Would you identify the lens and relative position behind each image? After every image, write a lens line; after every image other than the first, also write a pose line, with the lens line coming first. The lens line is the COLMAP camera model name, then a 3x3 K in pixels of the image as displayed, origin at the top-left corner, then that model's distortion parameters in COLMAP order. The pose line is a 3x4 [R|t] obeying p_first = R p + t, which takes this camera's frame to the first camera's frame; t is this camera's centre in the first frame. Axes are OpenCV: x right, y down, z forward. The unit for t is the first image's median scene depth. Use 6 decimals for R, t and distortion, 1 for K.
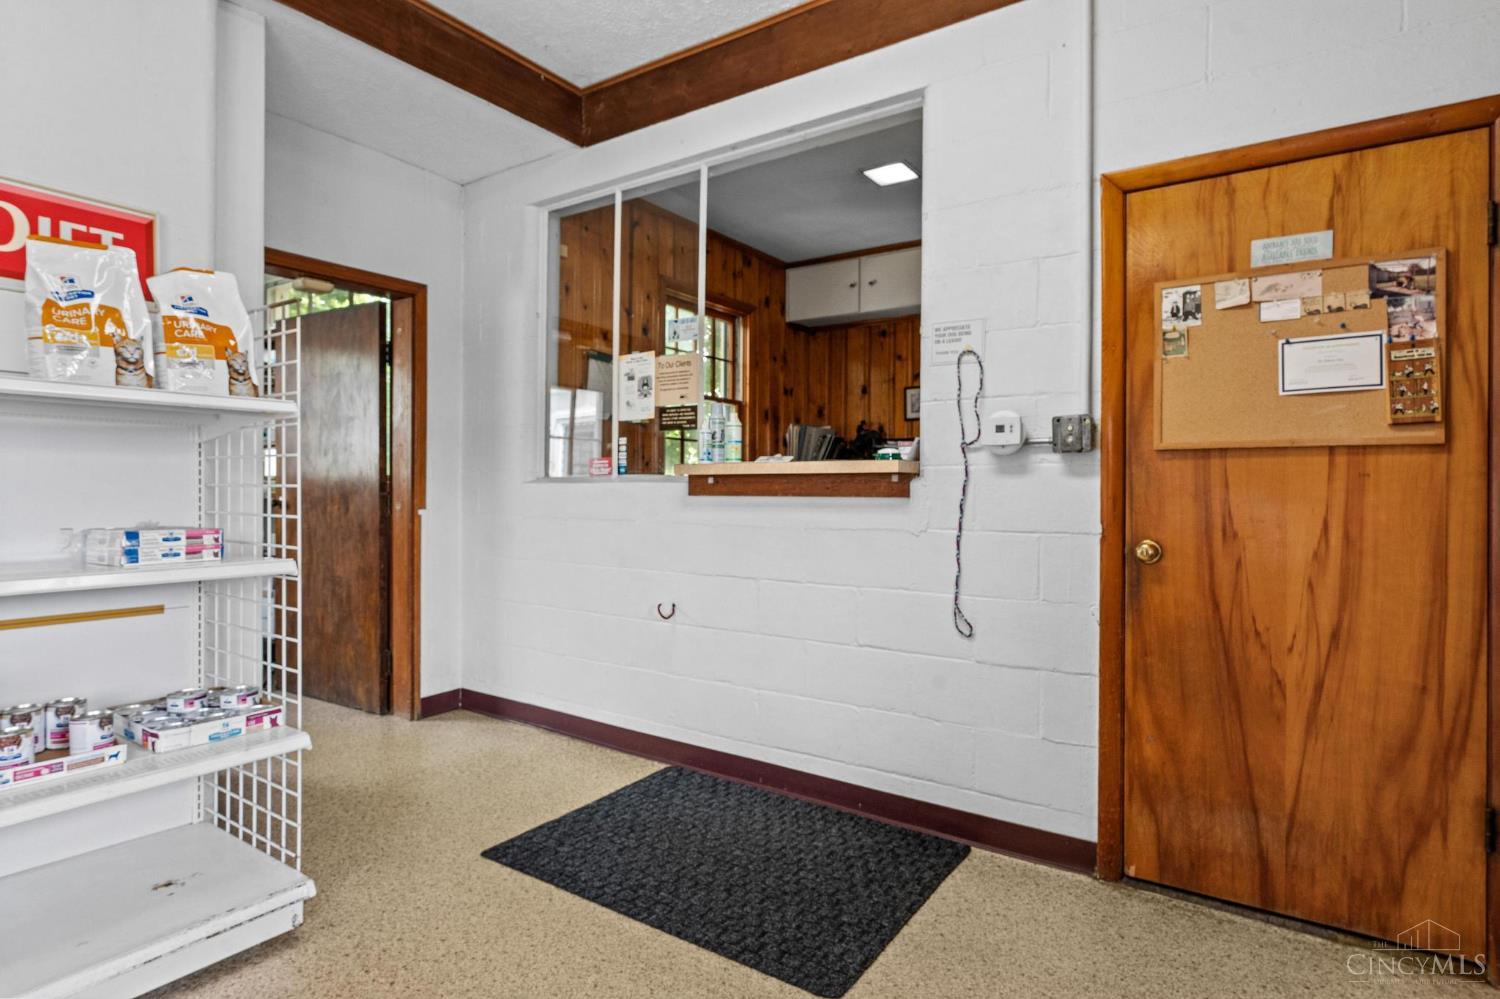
lens RADIAL K [[804.7, 0, 746.3], [0, 804.7, 495.4], [0, 0, 1]] dist [0.002079, -0.000954]
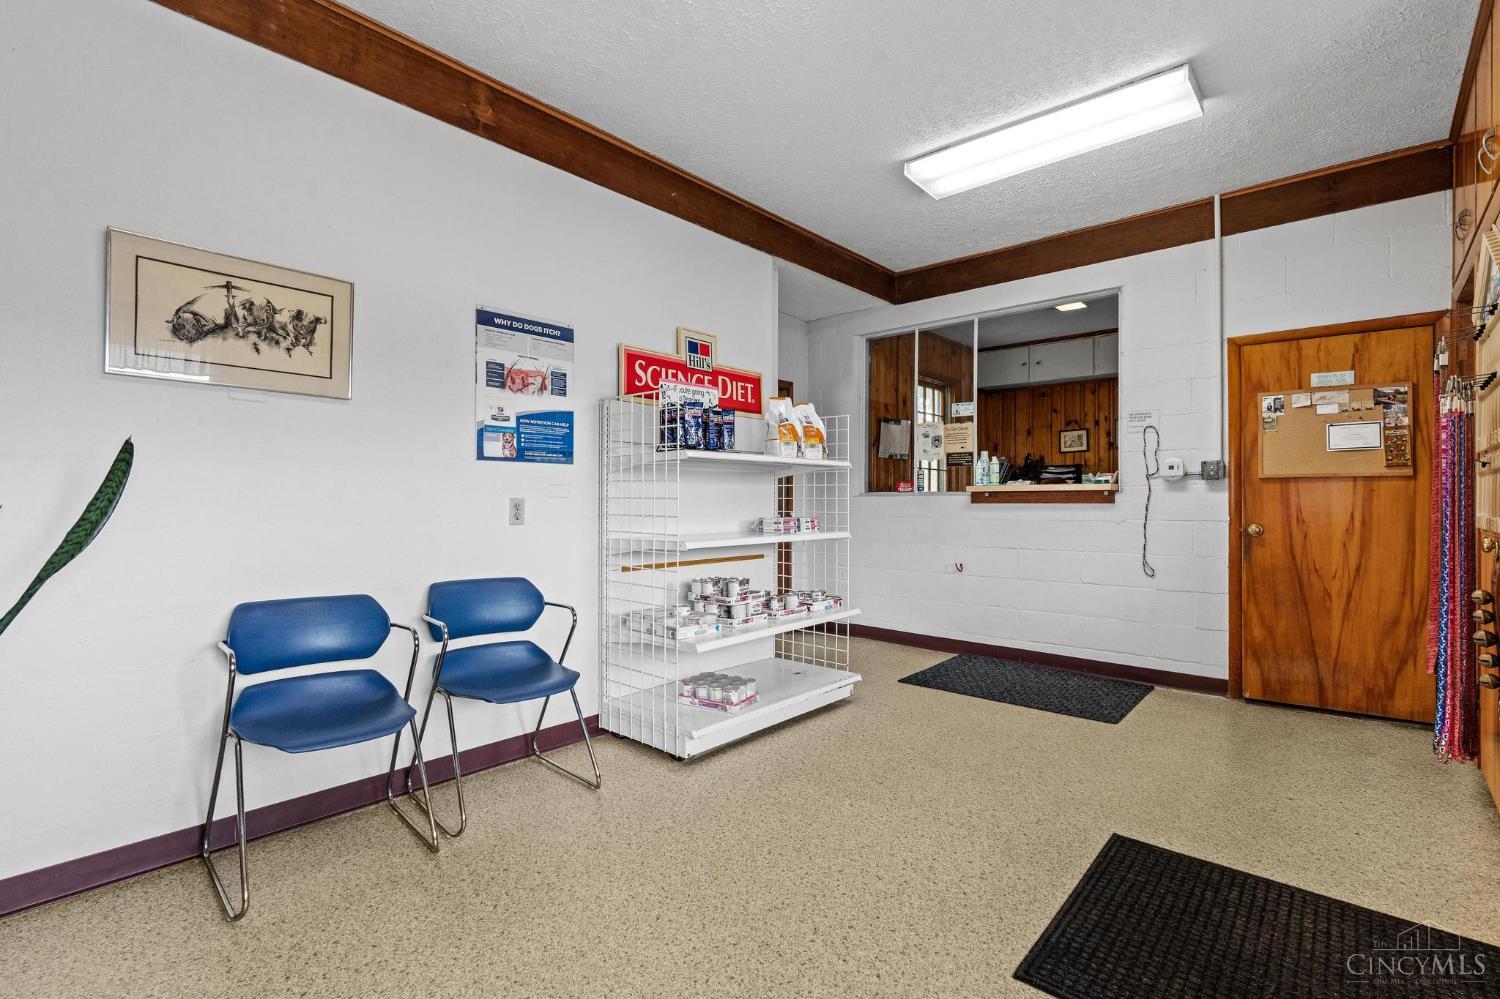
lens RADIAL K [[691.8, 0, 754.2], [0, 691.8, 500.0], [0, 0, 1]] dist [-0.001431, 0.001544]
pose [[0.992948, -0.004924, -0.118451, -0.532630], [0.003992, 0.999959, -0.008099, 0.005666], [0.118486, 0.007569, 0.992927, -0.849044]]
